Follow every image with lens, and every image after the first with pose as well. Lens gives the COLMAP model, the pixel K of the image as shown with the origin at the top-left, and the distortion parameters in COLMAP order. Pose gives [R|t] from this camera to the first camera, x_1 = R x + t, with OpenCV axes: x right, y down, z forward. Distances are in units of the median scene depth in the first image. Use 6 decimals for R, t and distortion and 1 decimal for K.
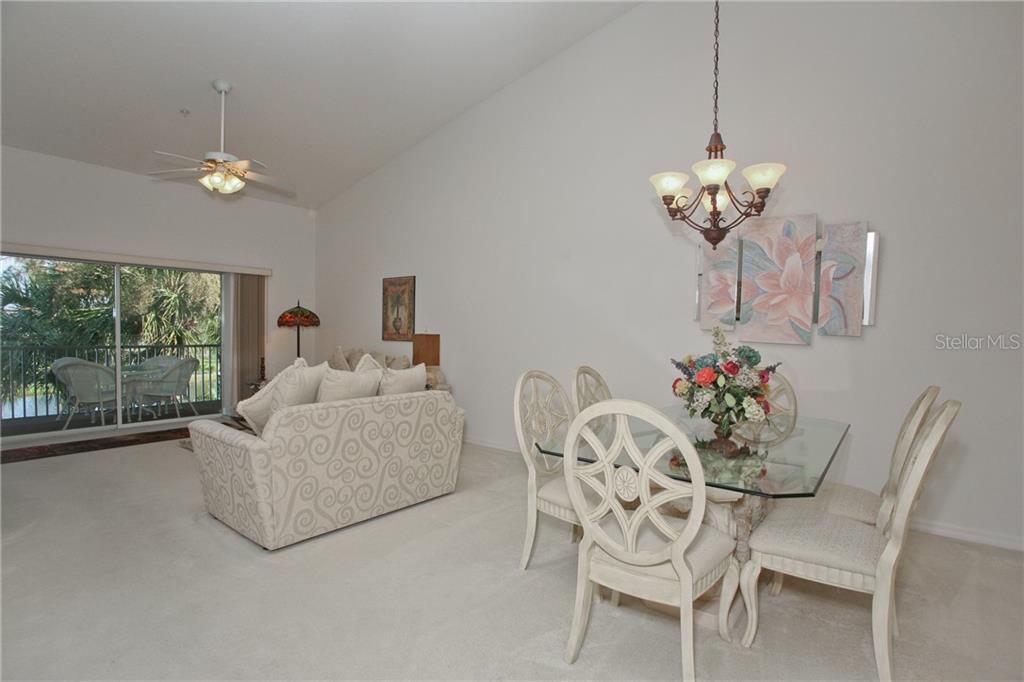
lens RADIAL K [[516.5, 0, 515.4], [0, 516.5, 337.0], [0, 0, 1]] dist [-0.022623, 0.013857]
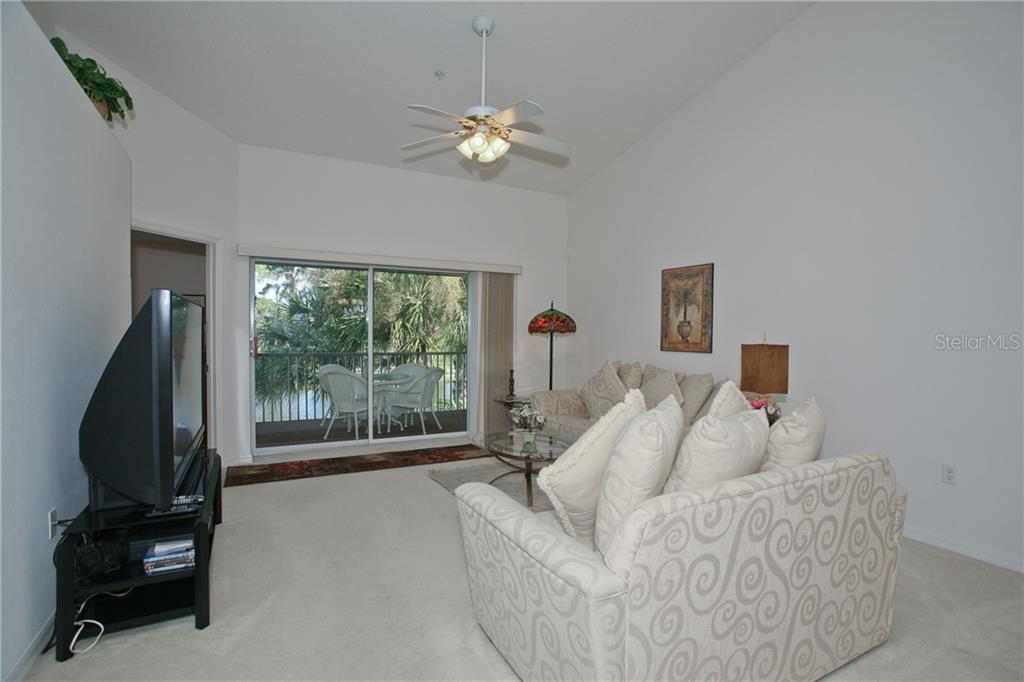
lens RADIAL K [[516.5, 0, 536.8], [0, 516.5, 326.8], [0, 0, 1]] dist [-0.022623, 0.013857]
pose [[0.938440, -0.008572, -0.345335, -0.215673], [-0.002174, 0.999526, -0.030717, -0.006497], [0.345434, 0.029577, 0.937977, 0.289152]]
